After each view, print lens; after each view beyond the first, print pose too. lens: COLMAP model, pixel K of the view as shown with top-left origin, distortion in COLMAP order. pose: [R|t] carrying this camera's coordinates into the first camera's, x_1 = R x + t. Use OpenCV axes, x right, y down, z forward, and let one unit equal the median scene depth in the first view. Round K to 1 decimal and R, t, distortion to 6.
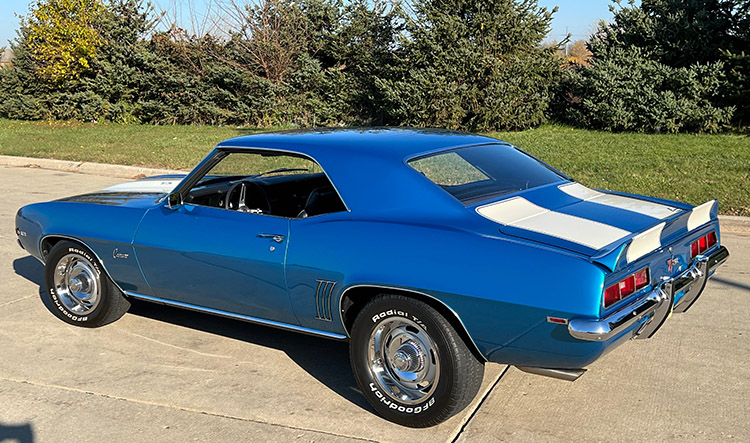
lens RADIAL K [[820.2, 0, 386.8], [0, 820.2, 221.4], [0, 0, 1]] dist [0.070165, -0.023380]
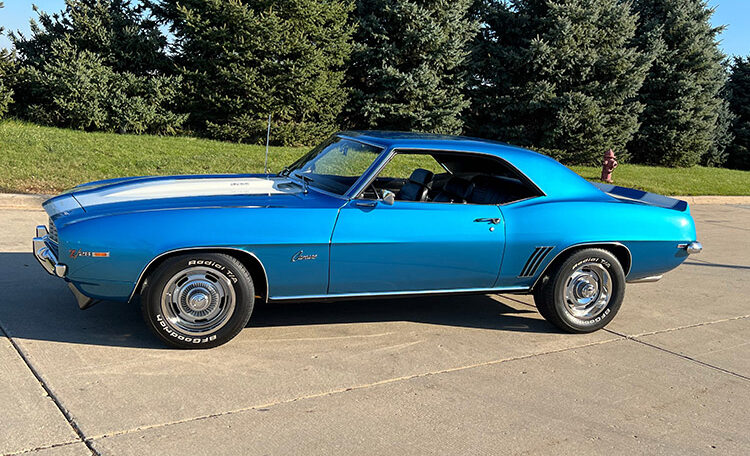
lens RADIAL K [[792.4, 0, 375.0], [0, 792.4, 228.0], [0, 0, 1]] dist [0.002690, 0.000917]
pose [[0.497831, -0.076731, 0.863873, -0.424517], [0.062435, 0.996665, 0.052546, -0.014715], [-0.865024, 0.027777, 0.500961, 0.175163]]
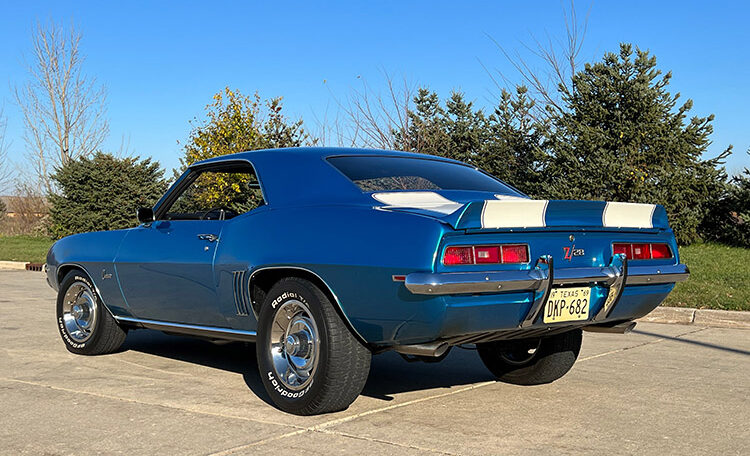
lens RADIAL K [[896.0, 0, 374.5], [0, 896.0, 241.6], [0, 0, 1]] dist [0.204008, -0.706180]
pose [[0.972173, 0.017674, -0.233595, 0.106504], [-0.054754, 0.986674, -0.153222, 0.060647], [0.227774, 0.161749, 0.960186, -0.010676]]
